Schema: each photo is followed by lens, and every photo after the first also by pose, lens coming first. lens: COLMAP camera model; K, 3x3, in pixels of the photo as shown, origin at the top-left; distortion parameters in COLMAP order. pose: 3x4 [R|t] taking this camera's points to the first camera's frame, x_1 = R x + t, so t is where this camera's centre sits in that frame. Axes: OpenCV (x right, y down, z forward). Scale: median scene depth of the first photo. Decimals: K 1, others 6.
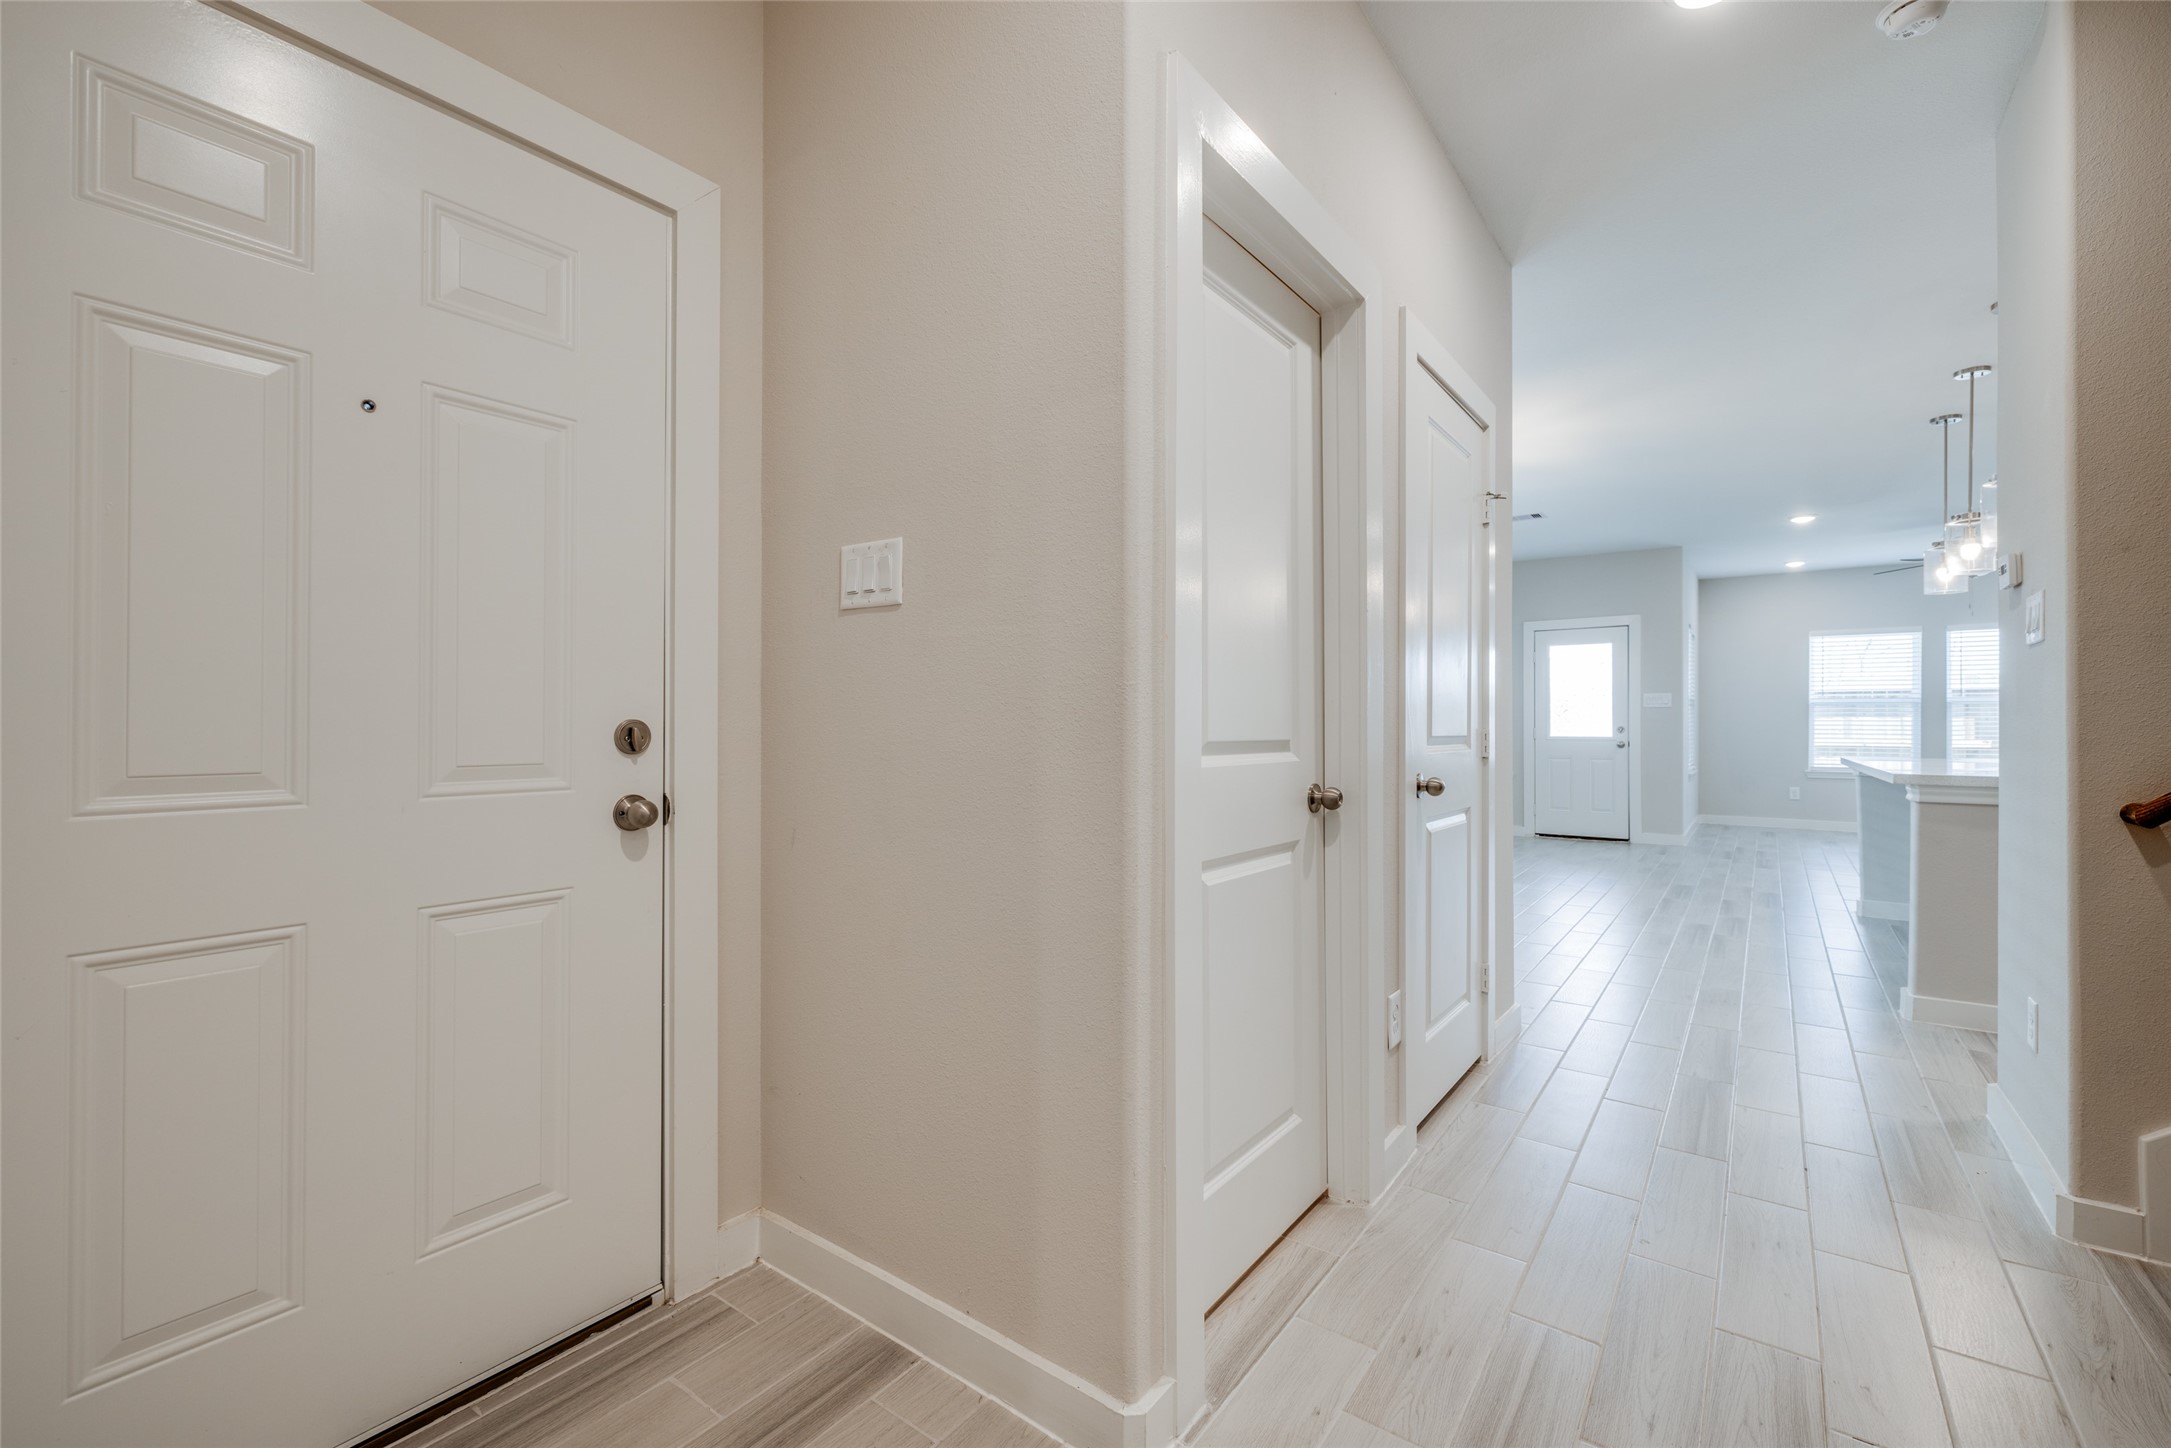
lens RADIAL K [[904.0, 0, 1076.7], [0, 904.0, 717.0], [0, 0, 1]] dist [-0.001505, 0.000184]
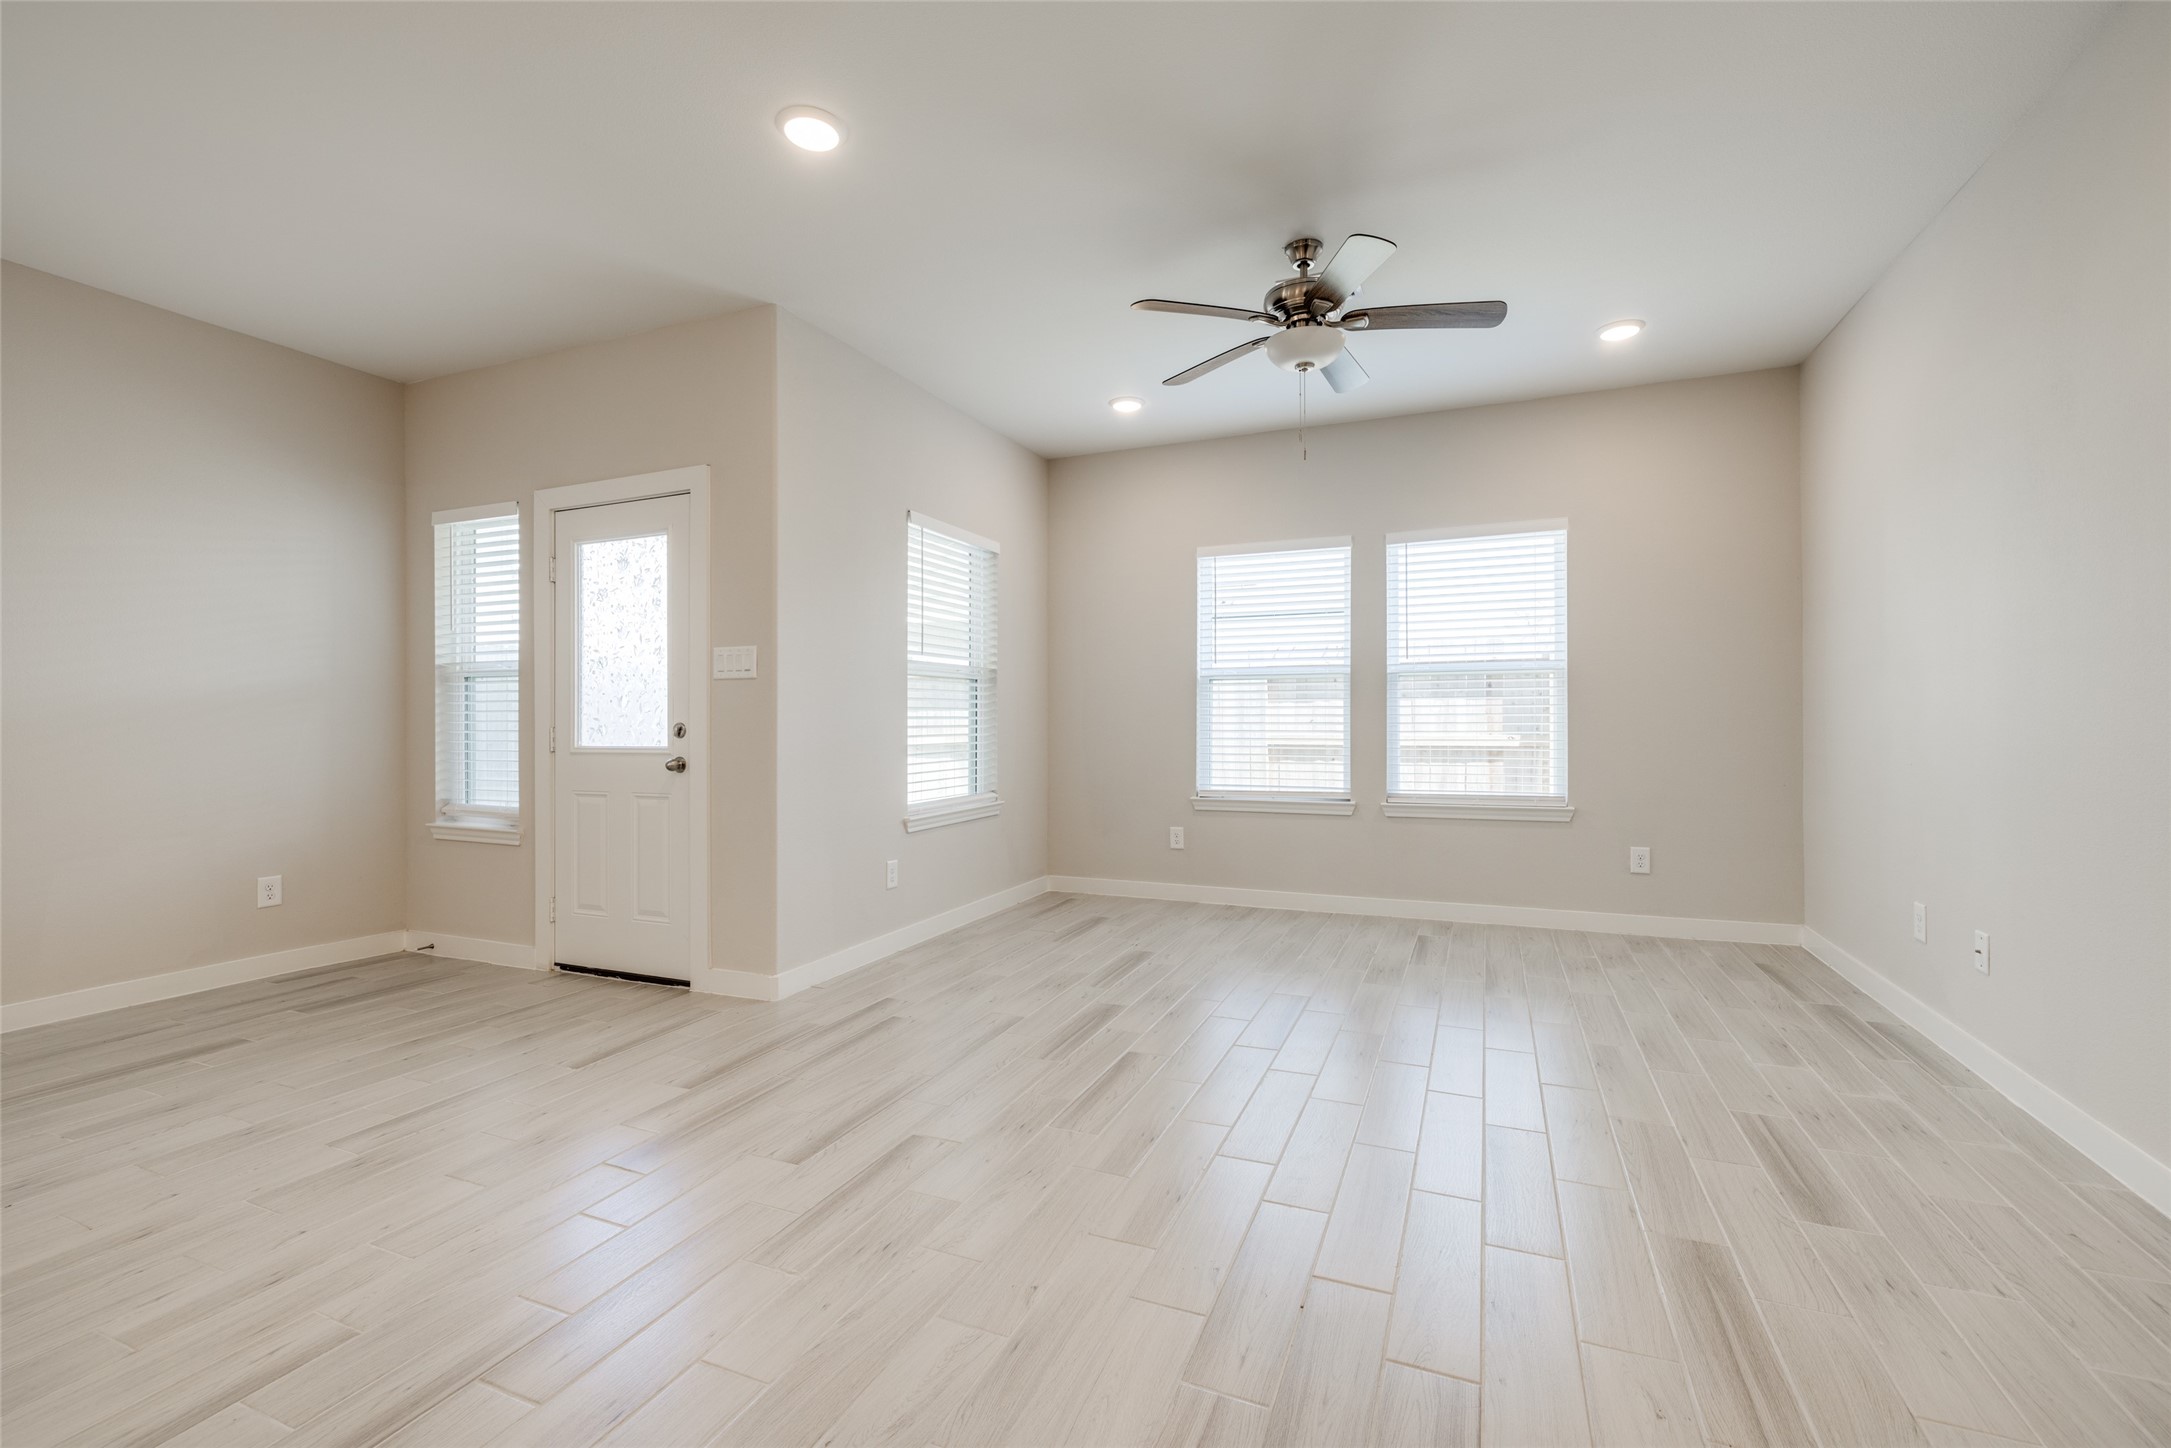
lens RADIAL K [[911.4, 0, 1091.4], [0, 911.4, 714.3], [0, 0, 1]] dist [-0.000649, 0.000523]
pose [[0.971398, -0.010927, 0.237207, 0.655056], [0.011627, 0.999931, -0.001551, 0.009074], [-0.237173, 0.004265, 0.971458, 0.498608]]
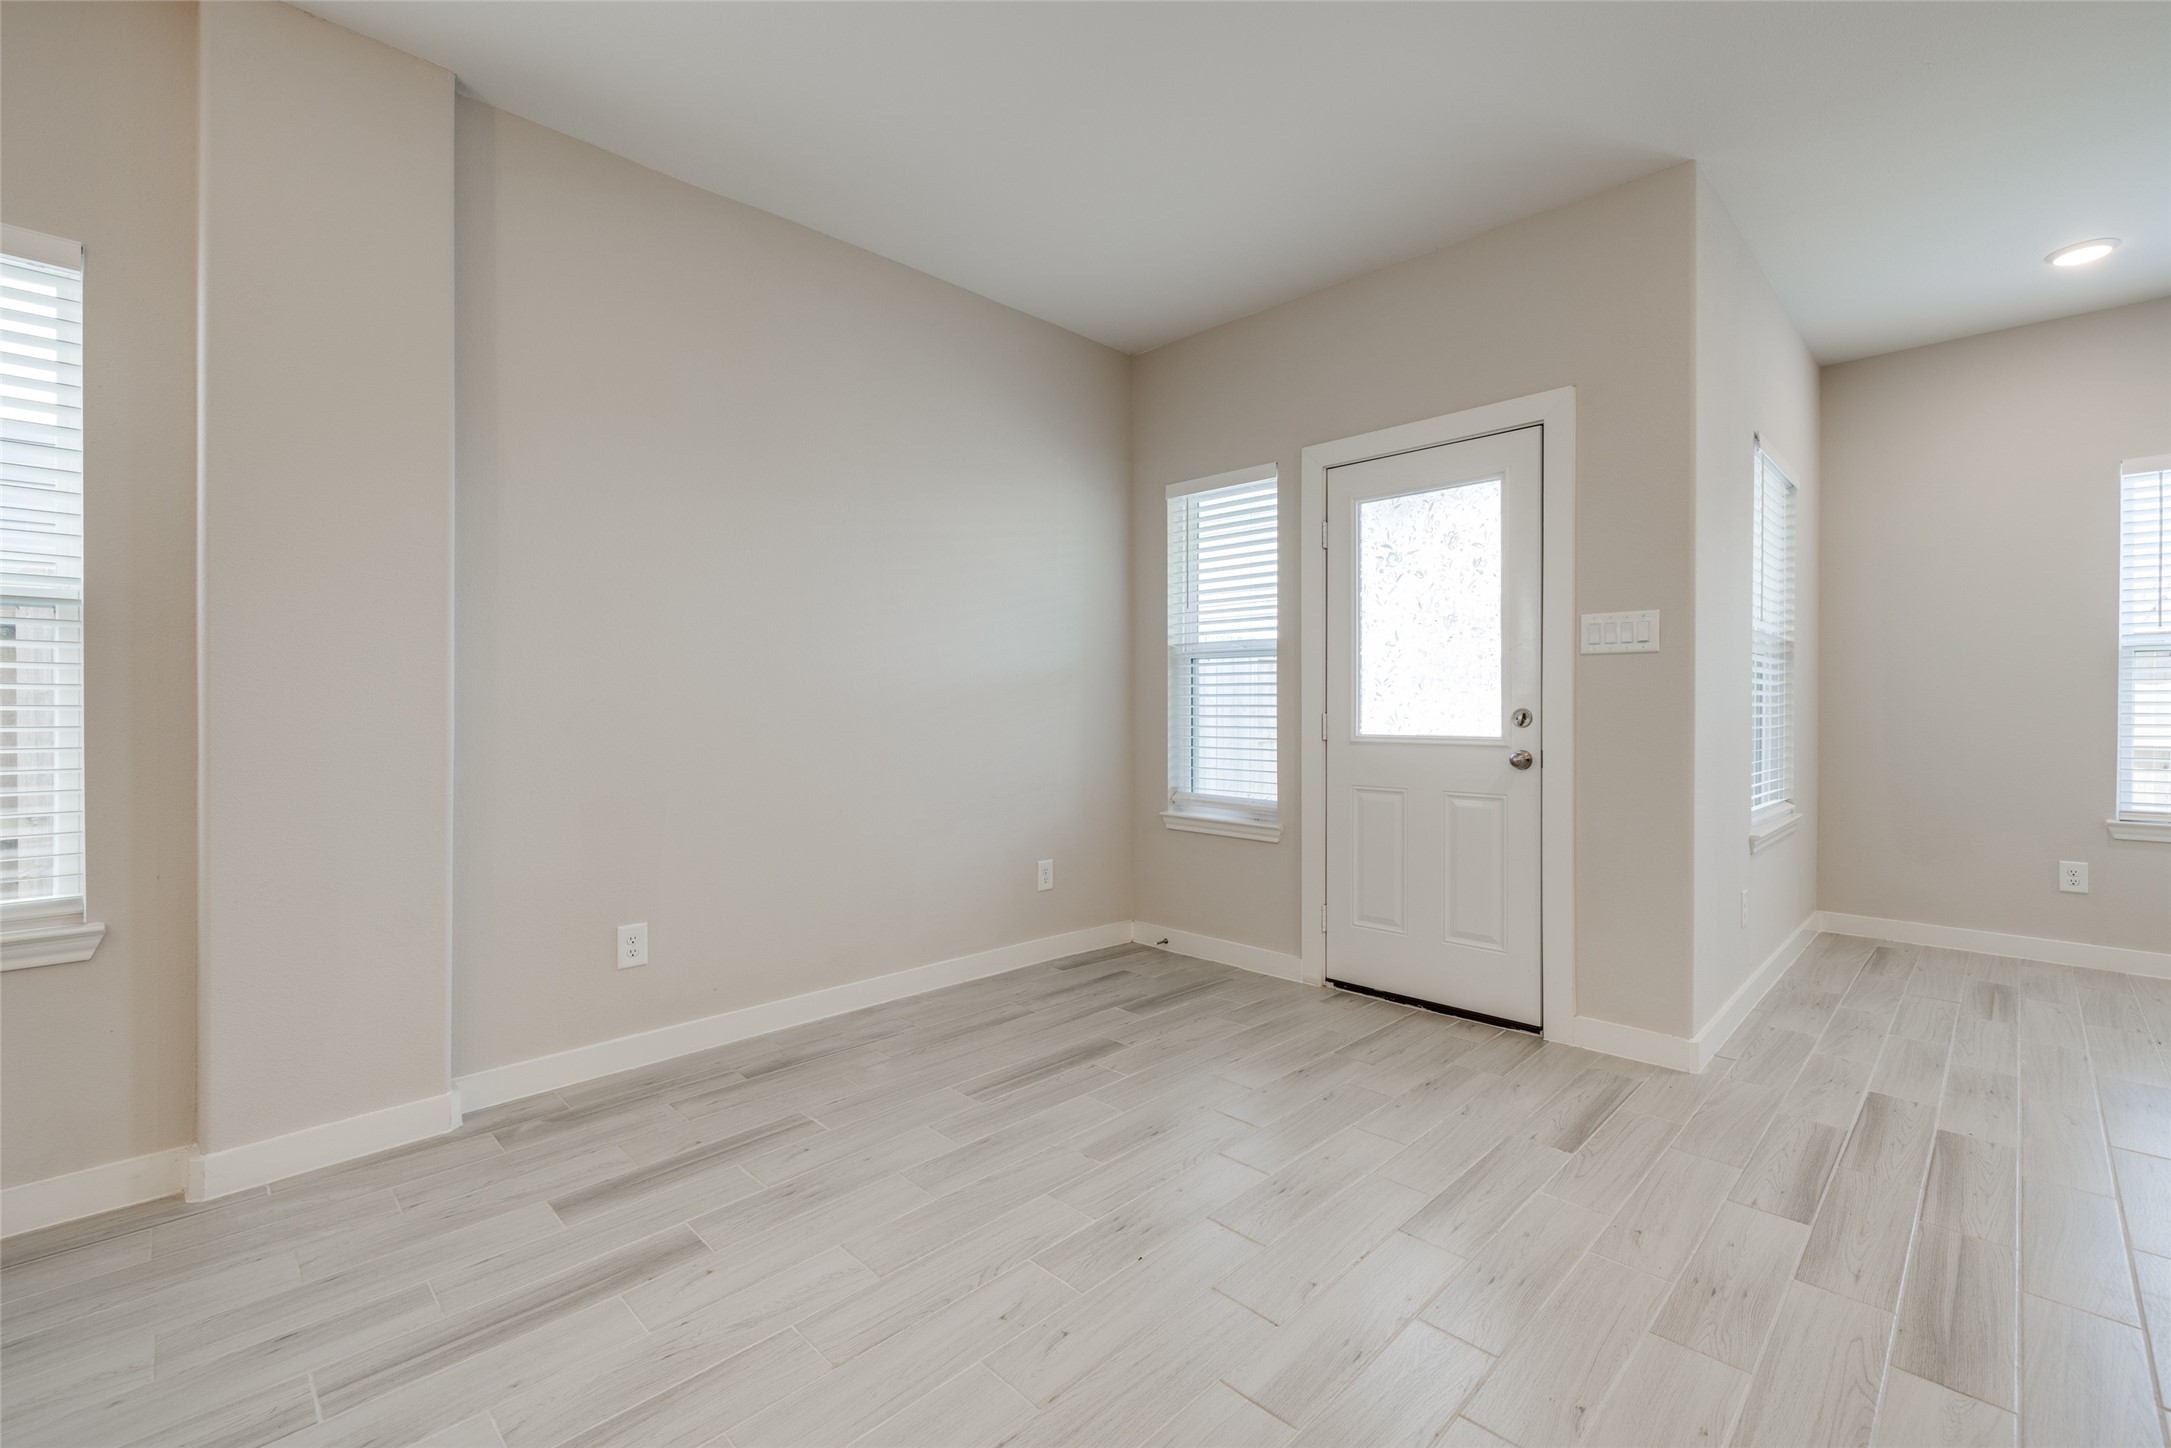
lens RADIAL K [[911.4, 0, 1091.4], [0, 911.4, 714.3], [0, 0, 1]] dist [-0.000649, 0.000523]
pose [[0.990121, -0.005202, -0.140121, 0.459441], [0.006677, 0.999927, 0.010059, 0.007629], [0.140058, -0.010896, 0.990083, 0.588912]]
